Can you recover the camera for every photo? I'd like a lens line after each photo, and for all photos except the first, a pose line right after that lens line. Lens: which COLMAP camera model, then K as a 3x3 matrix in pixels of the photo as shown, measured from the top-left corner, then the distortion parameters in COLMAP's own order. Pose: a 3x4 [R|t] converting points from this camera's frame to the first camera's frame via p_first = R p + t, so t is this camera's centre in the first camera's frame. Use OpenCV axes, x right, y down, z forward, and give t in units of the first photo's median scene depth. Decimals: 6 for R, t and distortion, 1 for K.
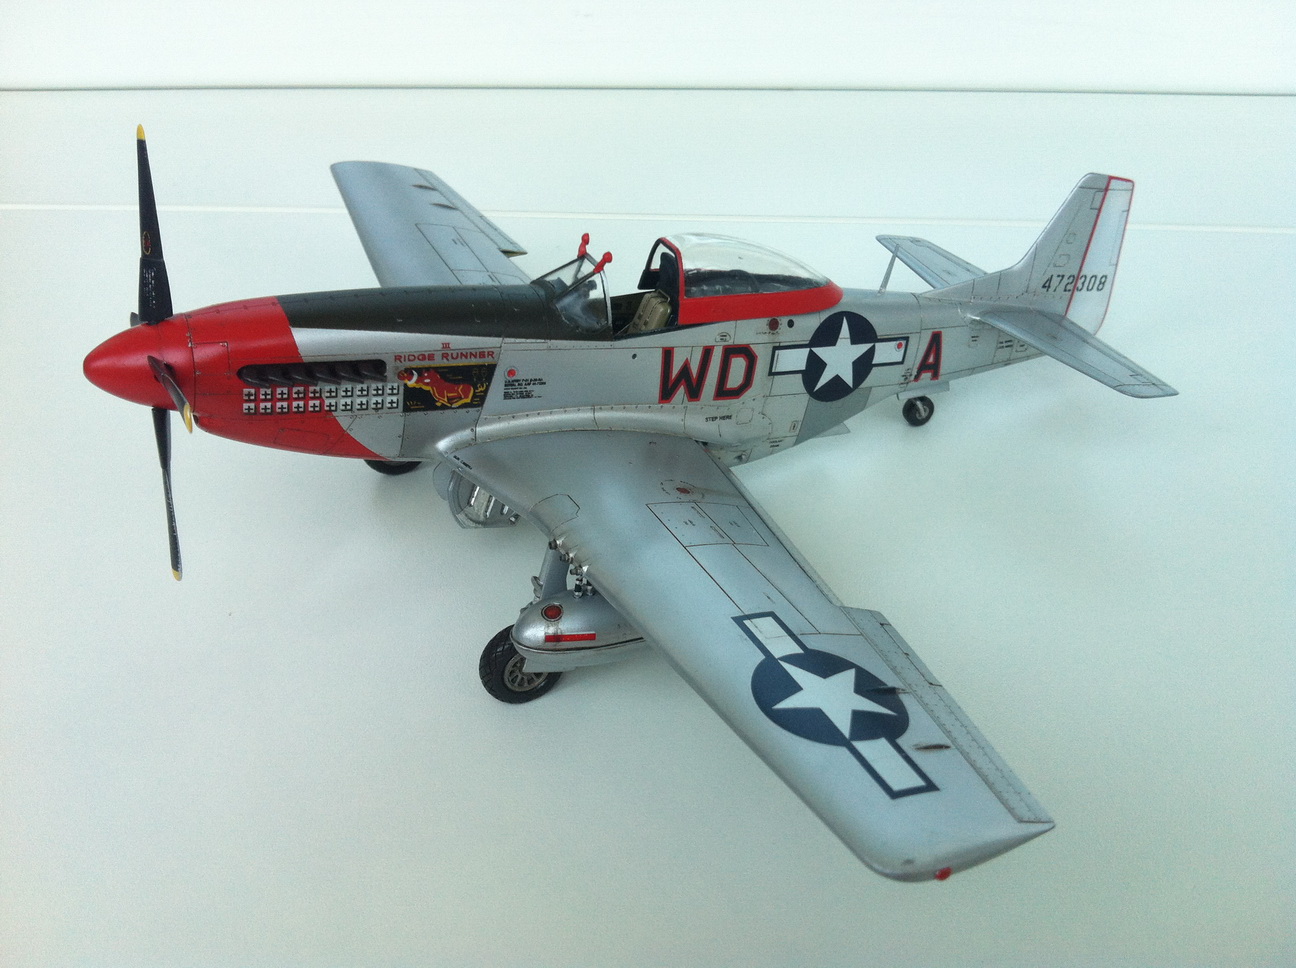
lens RADIAL K [[1275.0, 0, 665.5], [0, 1275.0, 502.4], [0, 0, 1]] dist [0.167009, -0.697647]
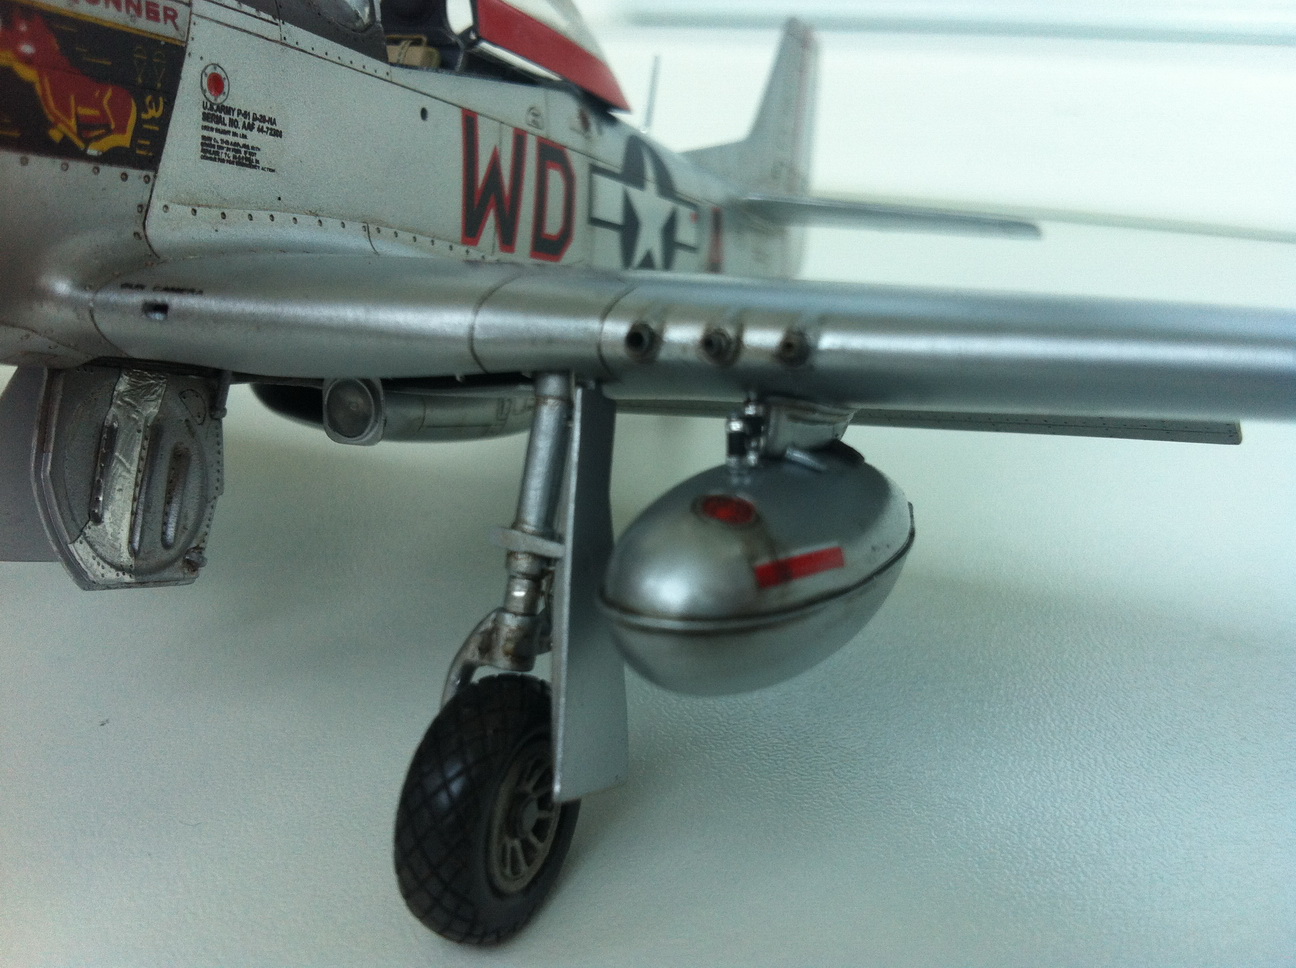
lens RADIAL K [[1281.7, 0, 640.7], [0, 1281.7, 525.5], [0, 0, 1]] dist [0.109850, -0.411687]
pose [[0.790261, -0.175801, 0.587010, -0.266015], [0.315909, 0.937728, -0.144455, 0.114704], [-0.525061, 0.299599, 0.796587, 0.671147]]
